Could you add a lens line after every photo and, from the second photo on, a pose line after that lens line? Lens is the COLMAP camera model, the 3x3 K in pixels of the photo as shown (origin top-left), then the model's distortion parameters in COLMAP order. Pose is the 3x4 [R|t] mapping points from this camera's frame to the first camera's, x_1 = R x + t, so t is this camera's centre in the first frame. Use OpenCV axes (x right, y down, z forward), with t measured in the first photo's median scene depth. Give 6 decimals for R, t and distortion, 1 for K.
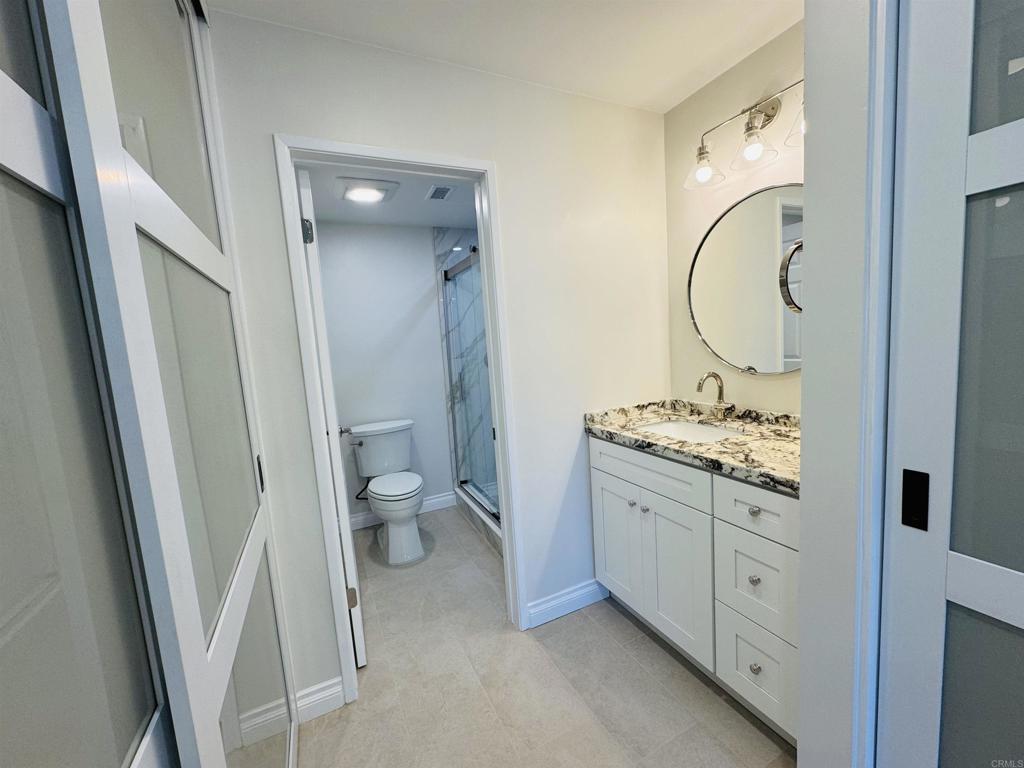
lens RADIAL K [[408.0, 0, 512.0], [0, 408.0, 384.0], [0, 0, 1]] dist [-0.002897, 0.000284]
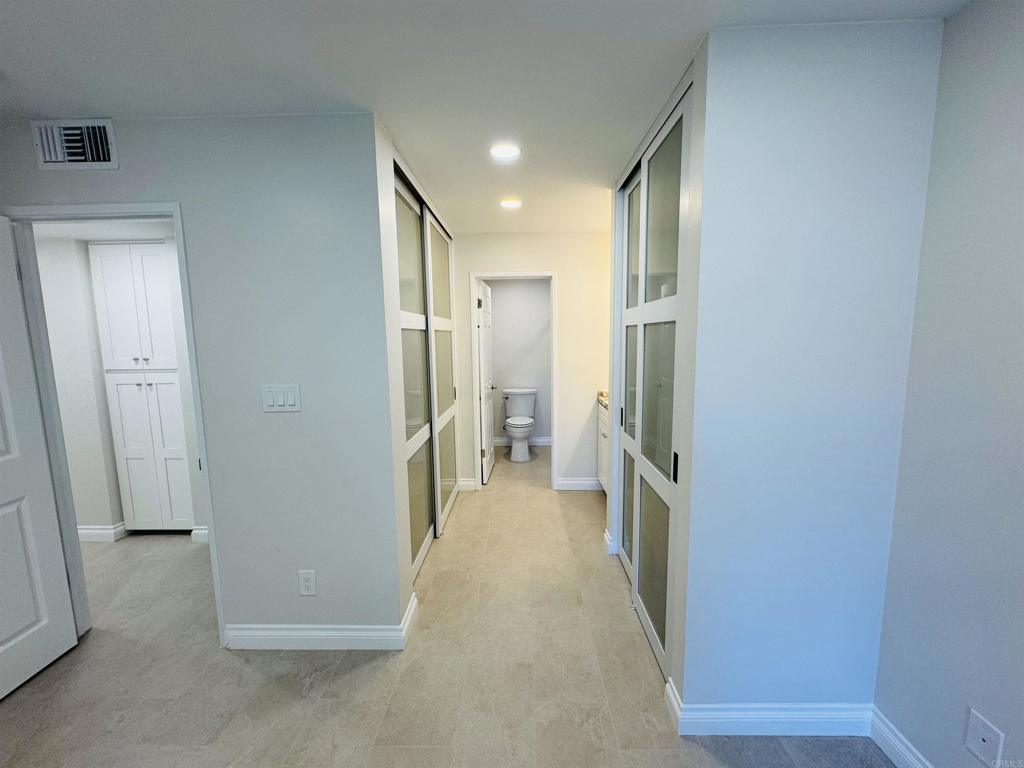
lens RADIAL K [[408.0, 0, 512.0], [0, 408.0, 384.0], [0, 0, 1]] dist [-0.002897, 0.000284]
pose [[0.888499, 0.115383, -0.444136, 0.679609], [-0.101591, 0.993315, 0.054821, -0.026681], [0.447493, -0.003589, 0.894280, -0.936552]]
